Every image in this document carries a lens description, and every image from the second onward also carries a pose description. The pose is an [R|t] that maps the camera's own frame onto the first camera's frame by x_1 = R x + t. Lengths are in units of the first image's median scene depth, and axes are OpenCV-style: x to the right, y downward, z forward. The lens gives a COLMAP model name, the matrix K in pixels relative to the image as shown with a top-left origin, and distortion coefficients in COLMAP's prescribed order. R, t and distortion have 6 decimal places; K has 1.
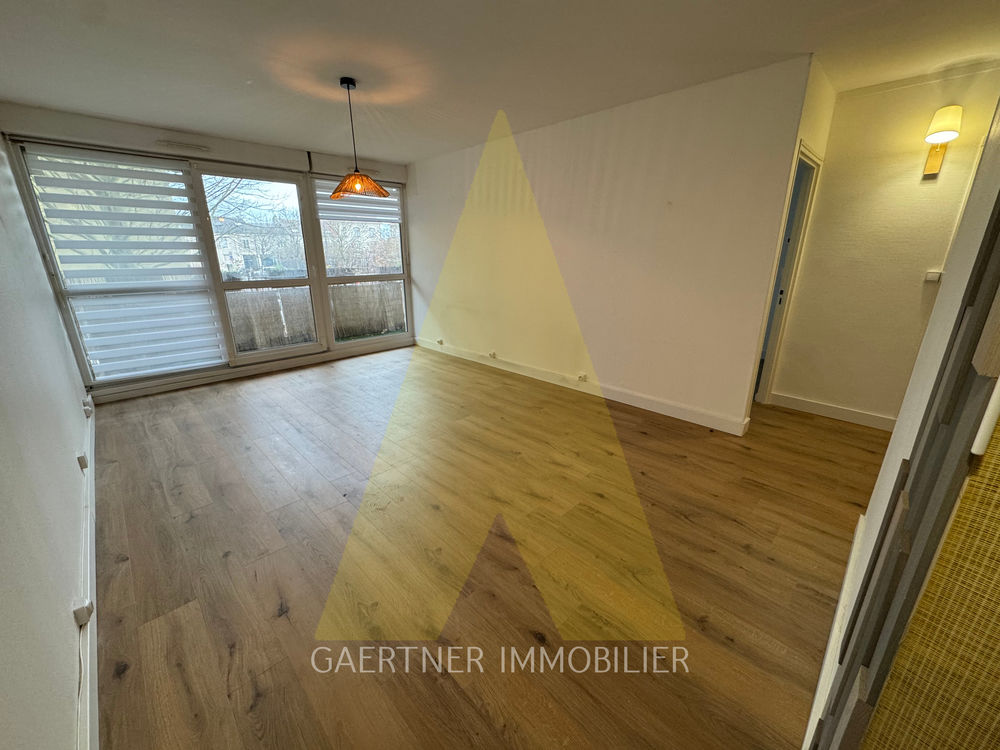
lens RADIAL K [[397.2, 0, 502.0], [0, 397.2, 378.0], [0, 0, 1]] dist [-0.004086, 0.000027]
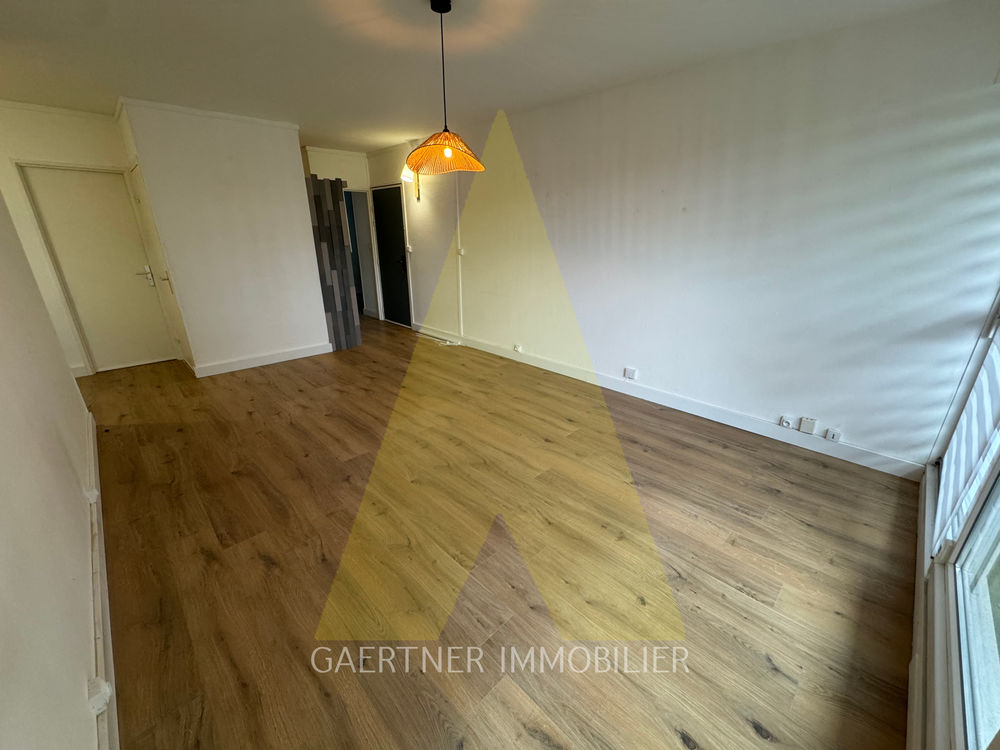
lens RADIAL K [[397.2, 0, 503.0], [0, 397.2, 378.1], [0, 0, 1]] dist [-0.004086, 0.000027]
pose [[-0.999977, 0.004184, -0.005265, -0.411595], [0.000009, 0.783725, 0.621107, -0.544425], [0.006725, 0.621093, -0.783708, 1.632869]]
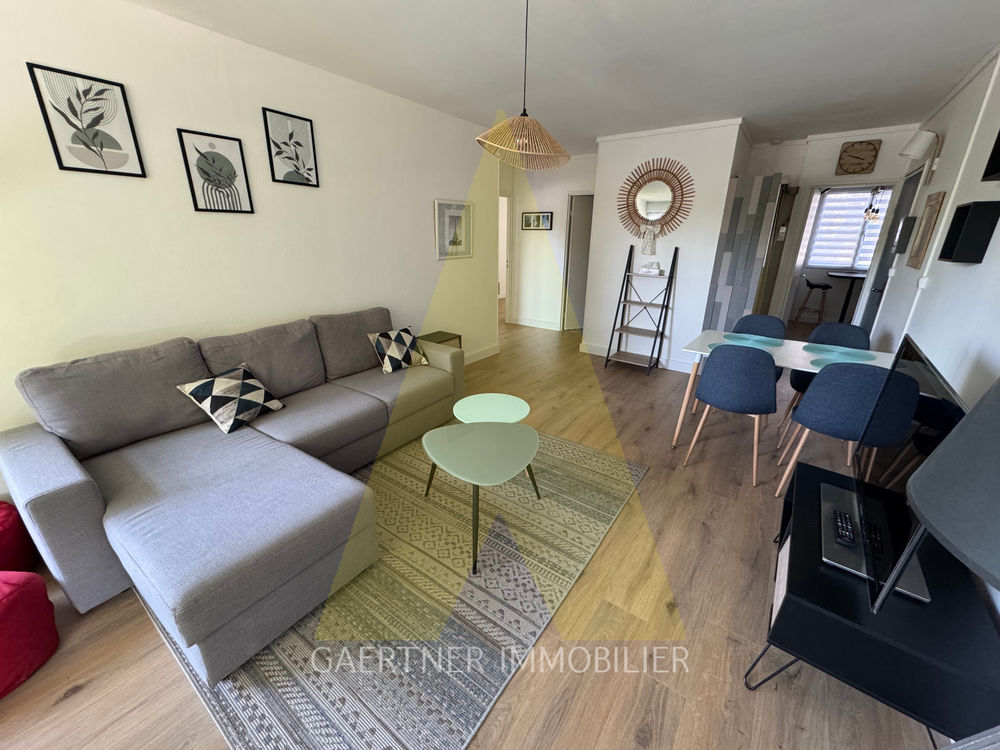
lens RADIAL K [[397.2, 0, 505.7], [0, 397.2, 377.9], [0, 0, 1]] dist [-0.004086, 0.000027]
pose [[-0.175148, -0.335345, 0.925671, -0.927256], [0.290304, 0.880812, 0.374023, -0.354696], [-0.940769, 0.334235, -0.056920, 1.046640]]
